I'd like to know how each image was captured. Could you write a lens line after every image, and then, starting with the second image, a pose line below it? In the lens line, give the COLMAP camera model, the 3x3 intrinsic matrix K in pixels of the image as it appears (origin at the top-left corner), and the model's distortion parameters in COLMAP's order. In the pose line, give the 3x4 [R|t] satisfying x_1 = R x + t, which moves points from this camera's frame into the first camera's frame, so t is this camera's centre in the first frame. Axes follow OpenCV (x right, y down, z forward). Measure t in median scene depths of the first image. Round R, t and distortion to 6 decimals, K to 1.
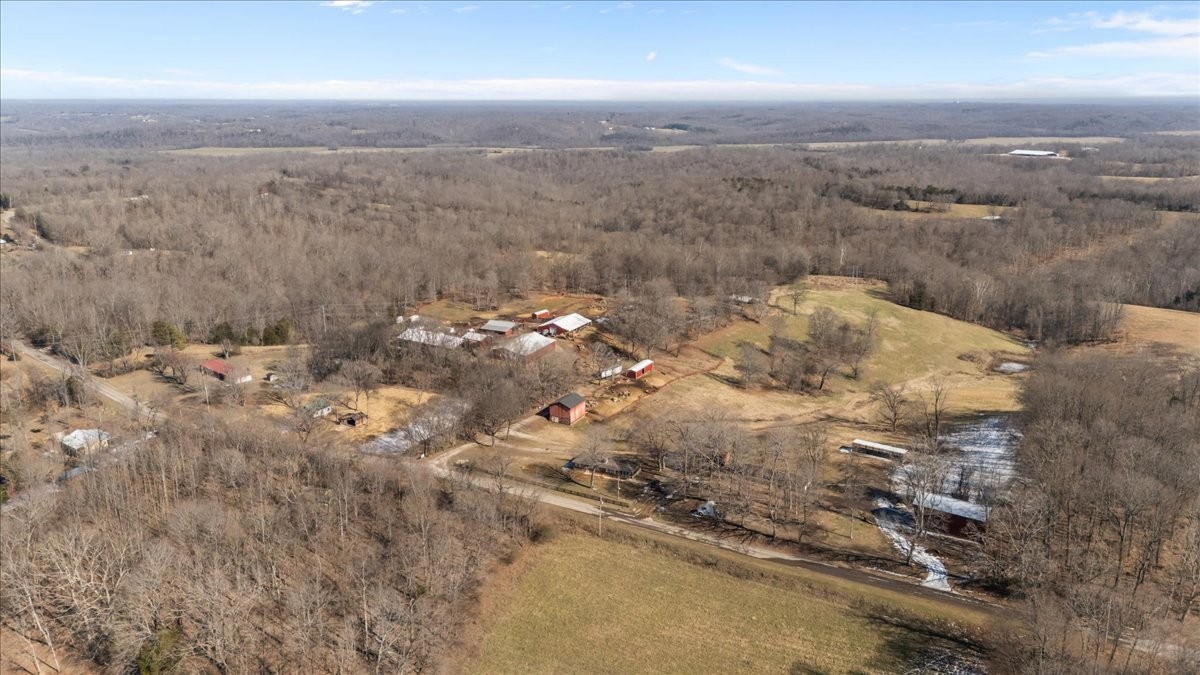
lens RADIAL K [[891.2, 0, 590.9], [0, 891.2, 345.8], [0, 0, 1]] dist [0.091870, -0.106702]
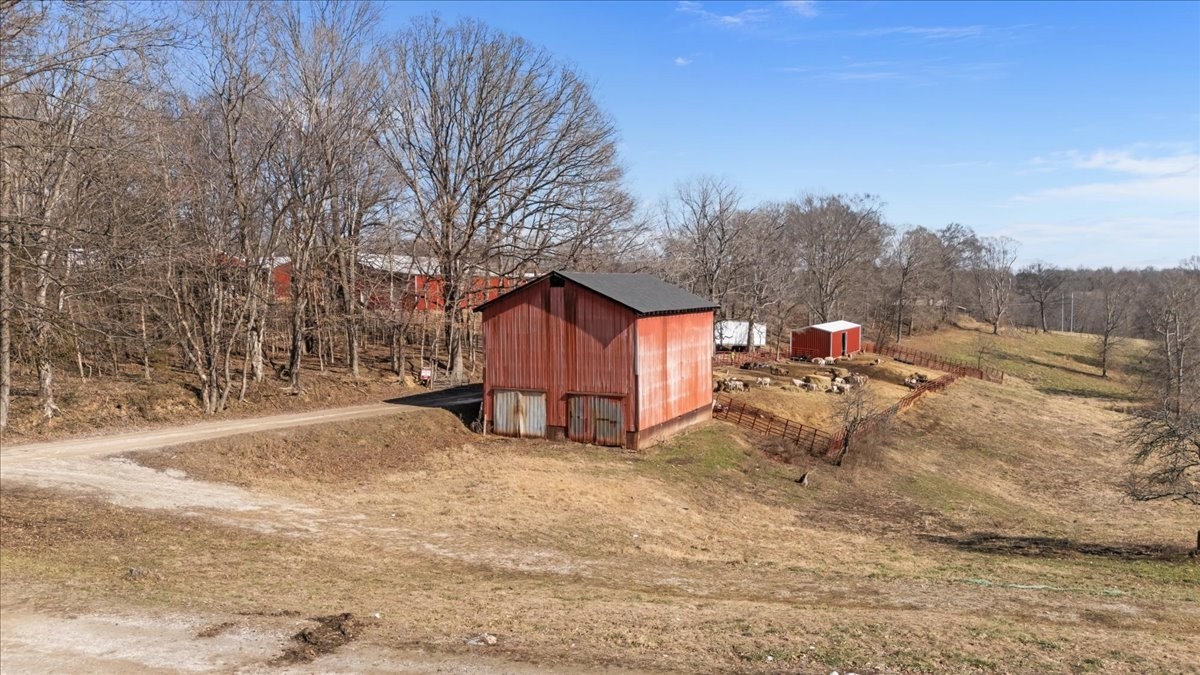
lens RADIAL K [[891.2, 0, 590.9], [0, 891.2, 345.8], [0, 0, 1]] dist [0.091870, -0.106702]
pose [[0.999536, -0.007980, 0.029391, -0.033504], [0.013874, 0.978421, -0.206157, 0.101002], [-0.027111, 0.206469, 0.978077, 0.865105]]
